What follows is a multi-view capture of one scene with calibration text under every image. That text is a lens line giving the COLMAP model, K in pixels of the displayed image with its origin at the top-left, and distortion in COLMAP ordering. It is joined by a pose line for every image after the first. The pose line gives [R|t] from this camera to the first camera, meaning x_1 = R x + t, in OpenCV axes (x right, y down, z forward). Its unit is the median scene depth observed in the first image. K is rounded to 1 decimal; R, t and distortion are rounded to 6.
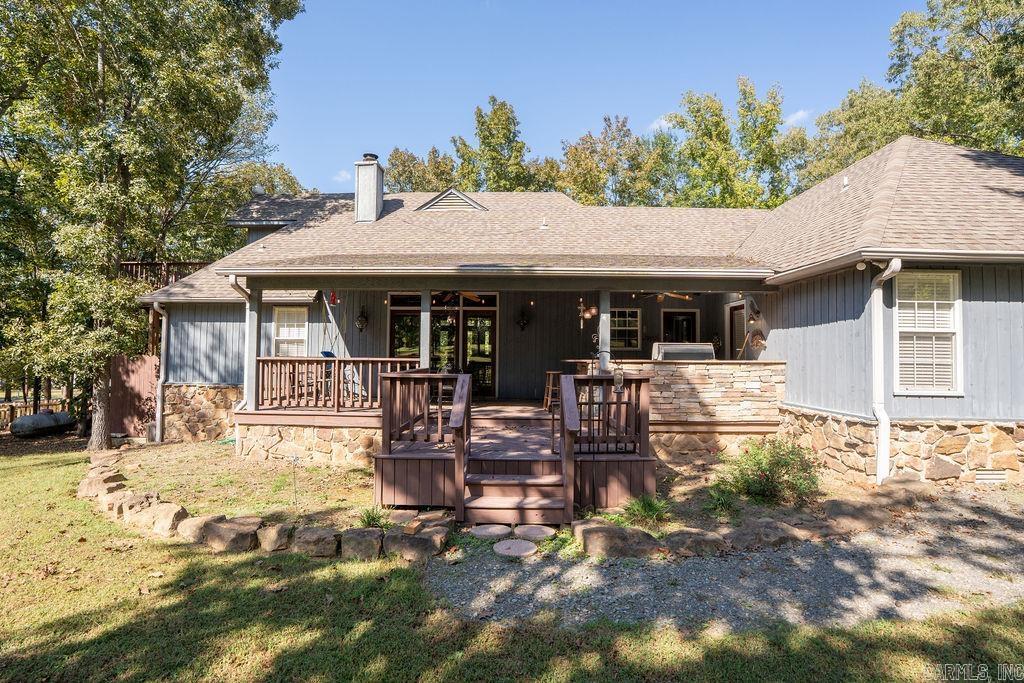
lens RADIAL K [[472.9, 0, 512.0], [0, 472.9, 341.5], [0, 0, 1]] dist [-0.017891, 0.000707]
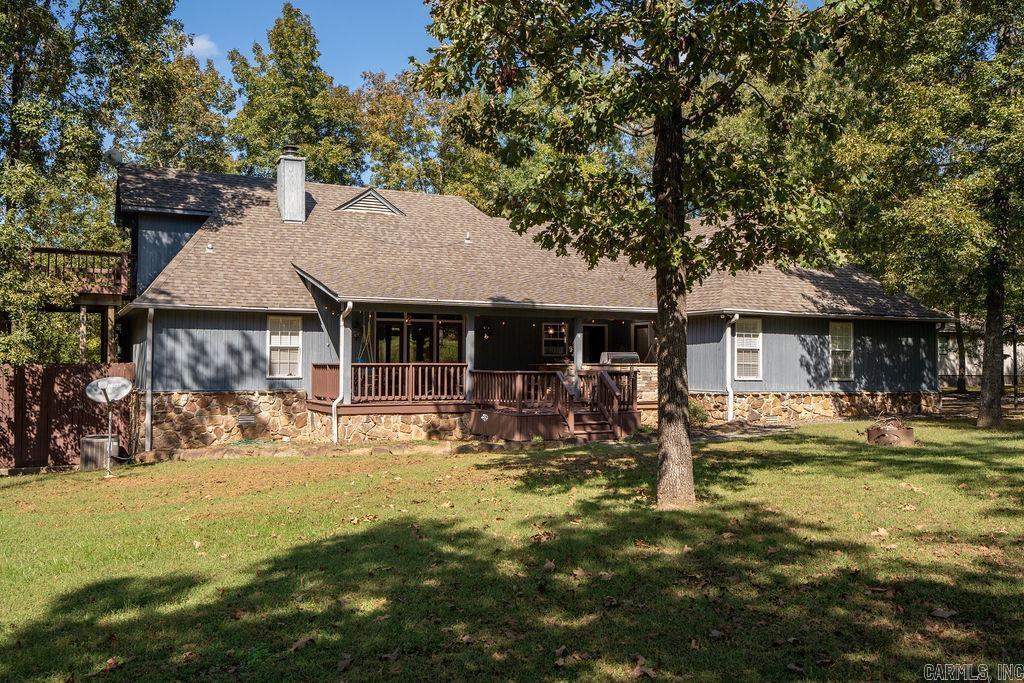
lens RADIAL K [[902.2, 0, 512.0], [0, 902.2, 341.5], [0, 0, 1]] dist [0.050753, -0.000384]
pose [[0.888959, 0.003746, 0.457971, -1.723594], [-0.010280, 0.999878, 0.011777, -0.083354], [-0.457870, -0.015177, 0.888889, -1.914737]]
